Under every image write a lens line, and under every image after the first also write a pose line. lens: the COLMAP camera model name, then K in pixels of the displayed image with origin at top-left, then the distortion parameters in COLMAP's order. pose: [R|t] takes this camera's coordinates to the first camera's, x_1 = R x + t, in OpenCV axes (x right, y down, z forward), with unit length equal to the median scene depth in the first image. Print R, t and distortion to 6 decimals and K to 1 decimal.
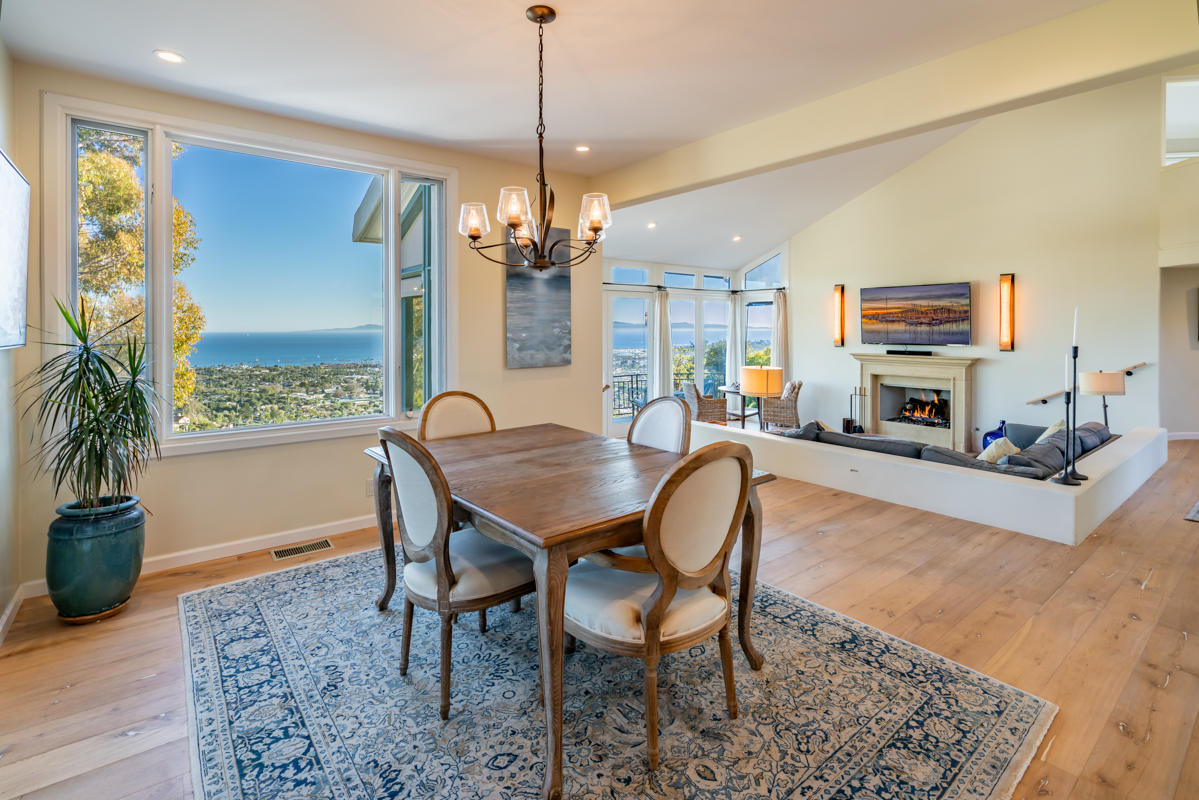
lens RADIAL K [[560.5, 0, 598.4], [0, 560.5, 326.9], [0, 0, 1]] dist [-0.001065, 0.000411]
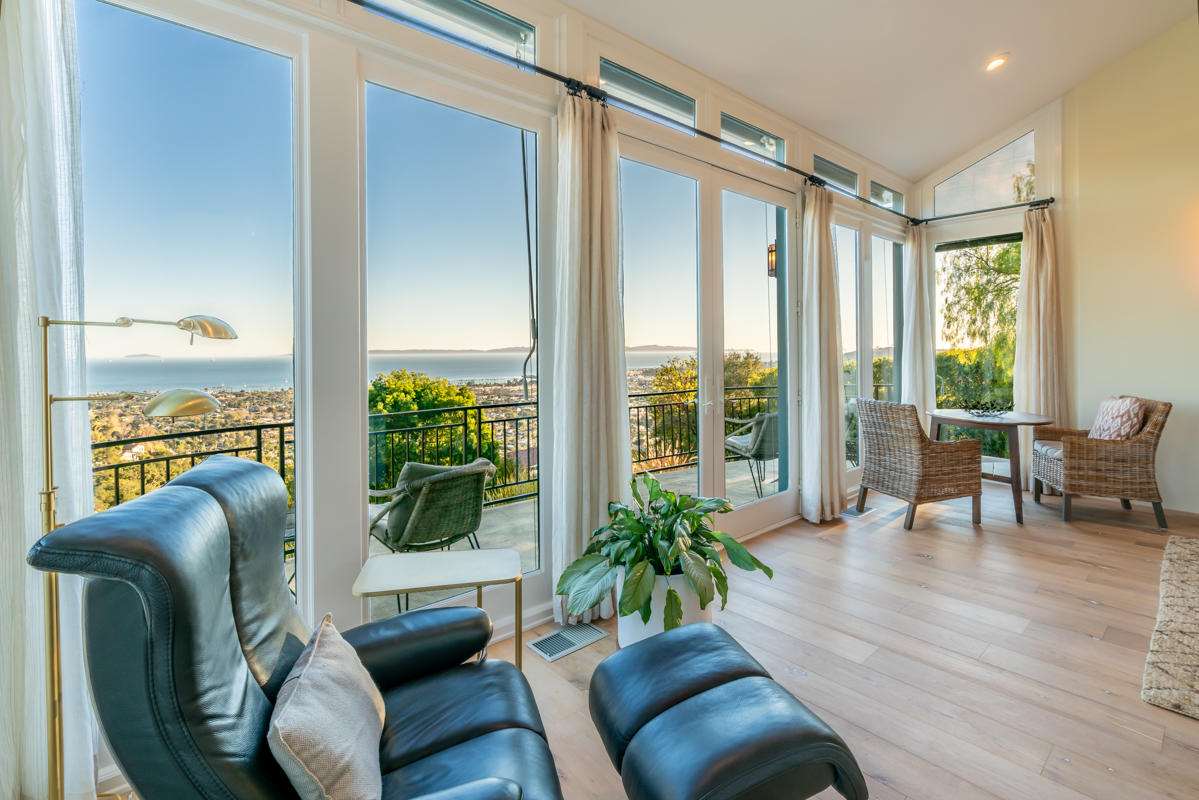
lens RADIAL K [[553.2, 0, 598.7], [0, 553.2, 348.6], [0, 0, 1]] dist [-0.000921, -0.000015]
pose [[0.998710, -0.004813, 0.050558, -0.083704], [0.004905, 0.999987, -0.001696, 0.063403], [-0.050549, 0.001941, 0.998720, 0.645821]]
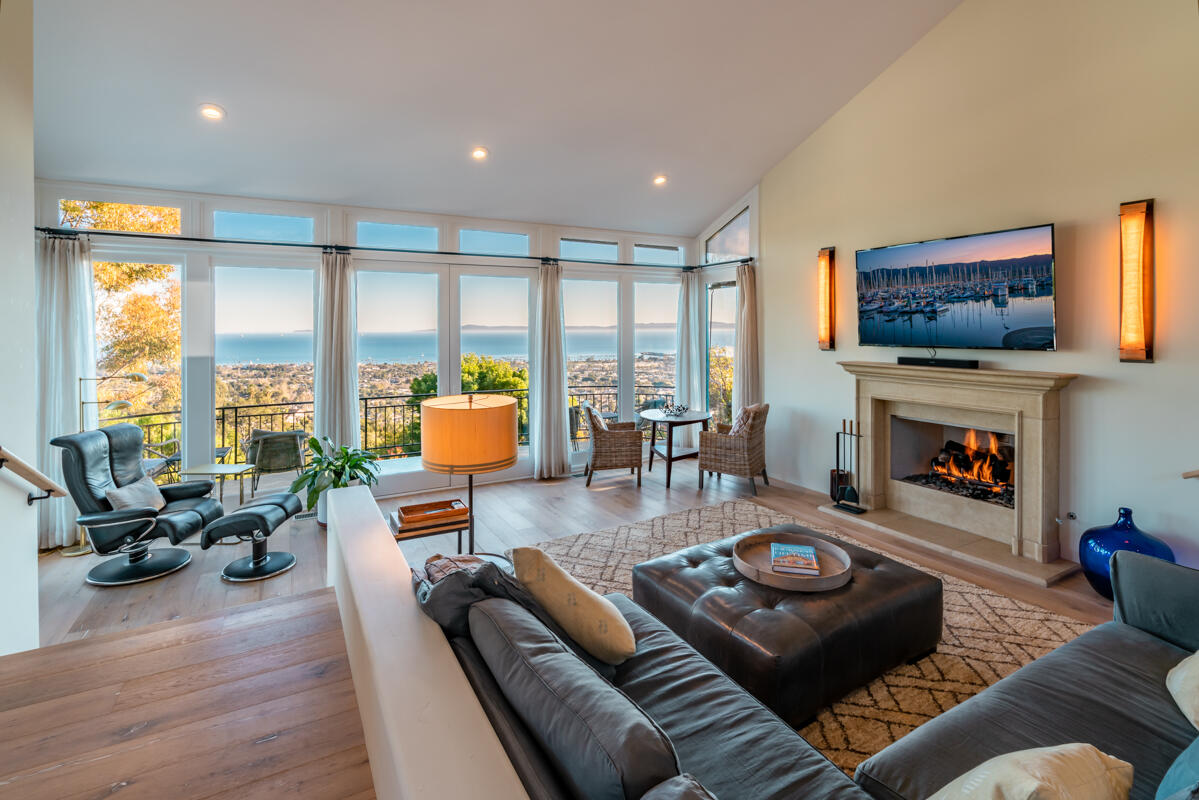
lens RADIAL K [[560.5, 0, 598.4], [0, 560.5, 326.9], [0, 0, 1]] dist [-0.001065, 0.000411]
pose [[0.987383, -0.002376, -0.158335, 0.301239], [0.002405, 0.999997, -0.000004, 0.010101], [0.158335, -0.000377, 0.987385, 0.389273]]
